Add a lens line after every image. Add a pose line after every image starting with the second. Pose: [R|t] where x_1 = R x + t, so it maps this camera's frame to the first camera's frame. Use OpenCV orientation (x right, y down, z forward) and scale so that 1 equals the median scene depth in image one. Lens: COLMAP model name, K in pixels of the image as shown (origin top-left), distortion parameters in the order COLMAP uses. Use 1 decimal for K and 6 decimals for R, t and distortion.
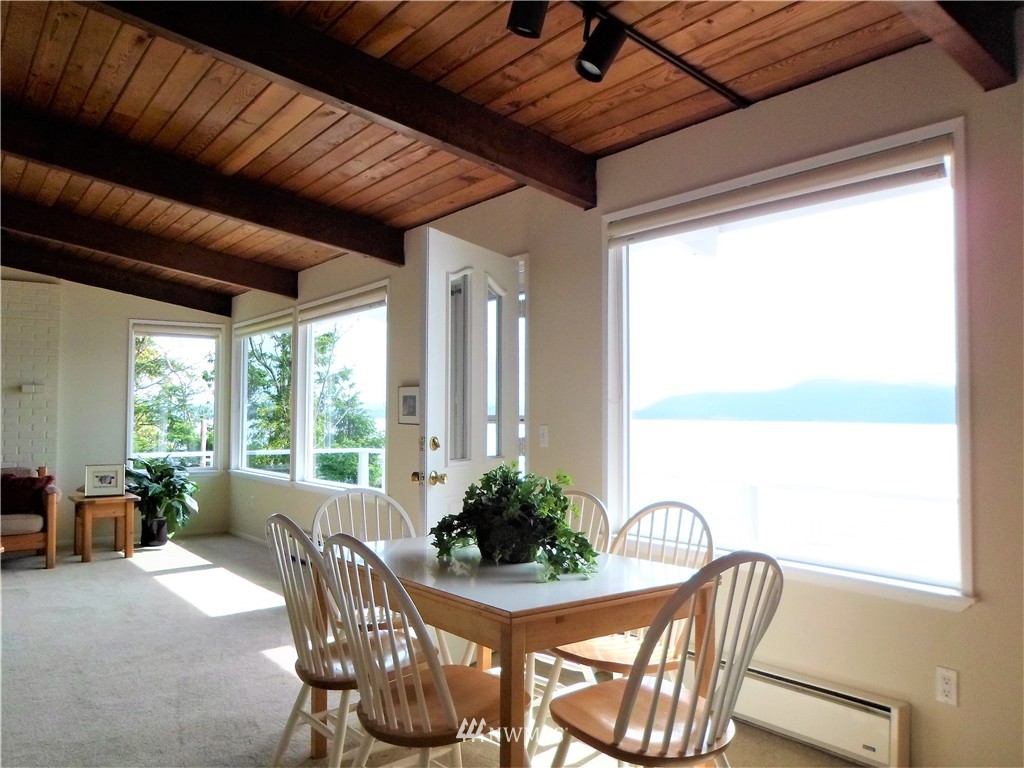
lens RADIAL K [[825.1, 0, 493.2], [0, 825.1, 349.1], [0, 0, 1]] dist [-0.093902, 0.102897]
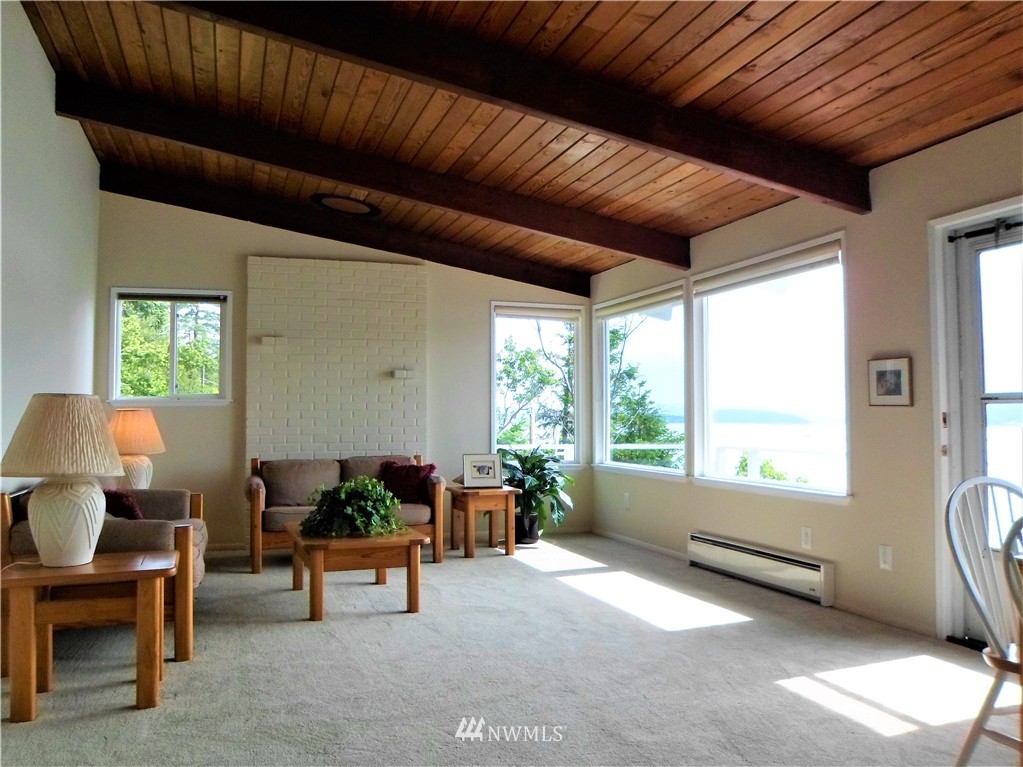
lens RADIAL K [[824.3, 0, 506.9], [0, 824.3, 355.8], [0, 0, 1]] dist [-0.093902, 0.102897]
pose [[0.958642, -0.013552, -0.284293, -0.229080], [0.014378, 0.999896, 0.000819, 0.036244], [0.284253, -0.004873, 0.958737, 0.124448]]
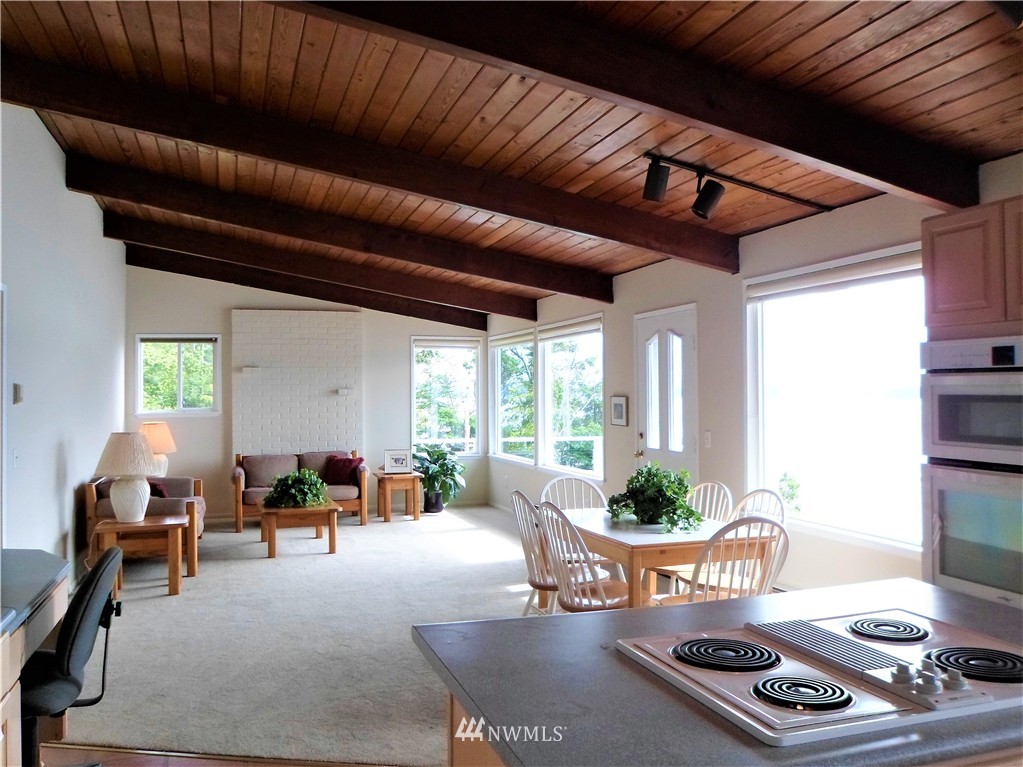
lens RADIAL K [[824.3, 0, 500.9], [0, 824.3, 339.4], [0, 0, 1]] dist [-0.093902, 0.102897]
pose [[0.956715, -0.021206, -0.290252, 0.099123], [0.025314, 0.999625, 0.010407, -0.061727], [0.289923, -0.017304, 0.956894, -0.302631]]
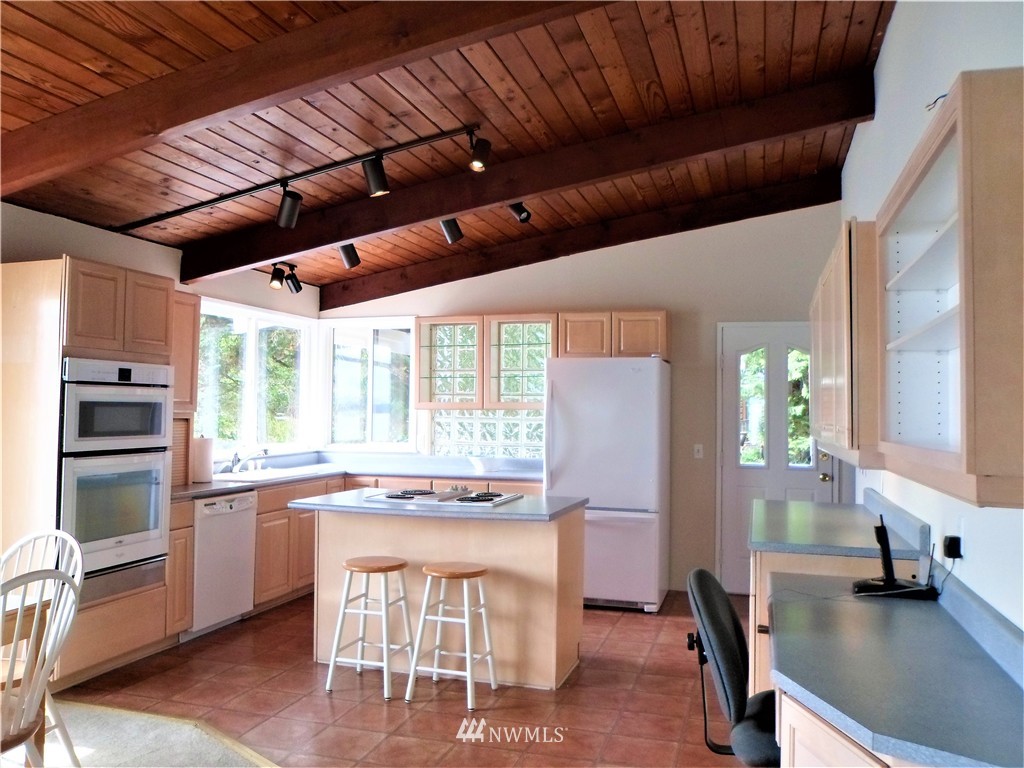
lens RADIAL K [[825.1, 0, 511.6], [0, 825.1, 385.1], [0, 0, 1]] dist [-0.093902, 0.102897]
pose [[-0.608150, 0.016069, 0.793660, -0.508286], [-0.064781, 0.995456, -0.069793, -0.004070], [-0.791175, -0.093859, -0.604345, 0.387707]]
